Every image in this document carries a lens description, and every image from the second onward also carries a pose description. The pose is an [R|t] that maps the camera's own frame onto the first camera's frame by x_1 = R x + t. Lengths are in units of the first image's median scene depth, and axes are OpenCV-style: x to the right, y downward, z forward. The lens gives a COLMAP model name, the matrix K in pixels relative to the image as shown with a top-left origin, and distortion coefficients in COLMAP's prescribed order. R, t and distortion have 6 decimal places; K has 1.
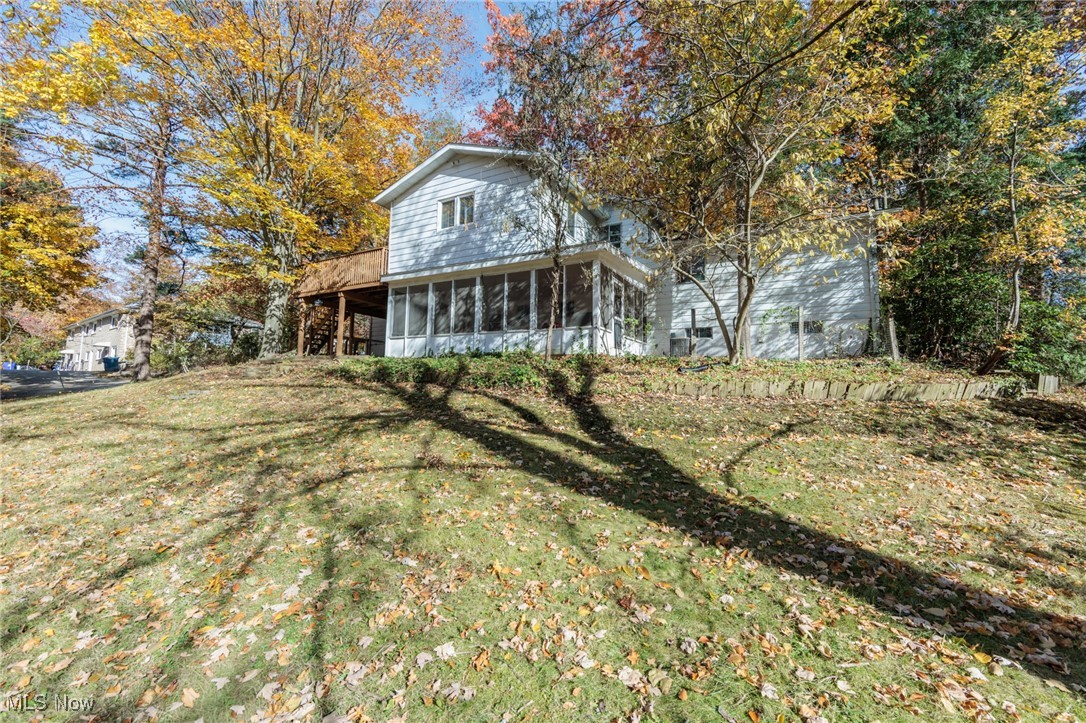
lens RADIAL K [[439.2, 0, 542.0], [0, 439.2, 364.2], [0, 0, 1]] dist [0.002113, -0.000100]
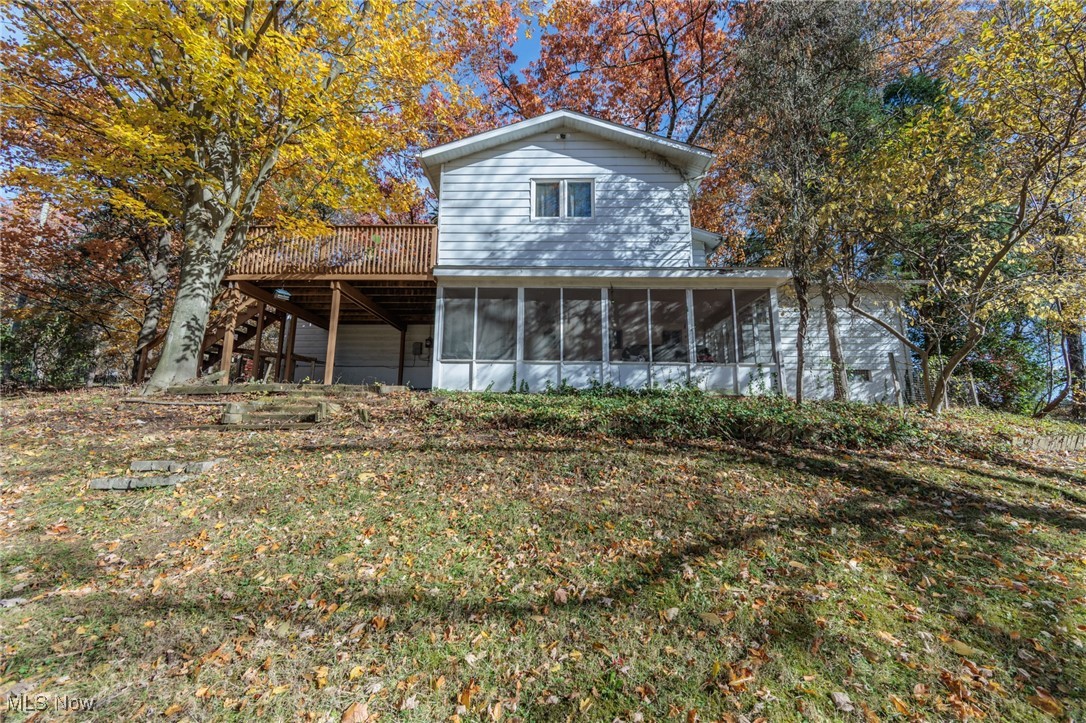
lens RADIAL K [[439.2, 0, 543.2], [0, 439.2, 361.1], [0, 0, 1]] dist [0.002113, -0.000100]
pose [[0.882301, 0.059524, 0.466907, -0.575334], [-0.020251, 0.995853, -0.088690, -0.005420], [-0.470250, 0.068796, 0.879848, 0.388724]]
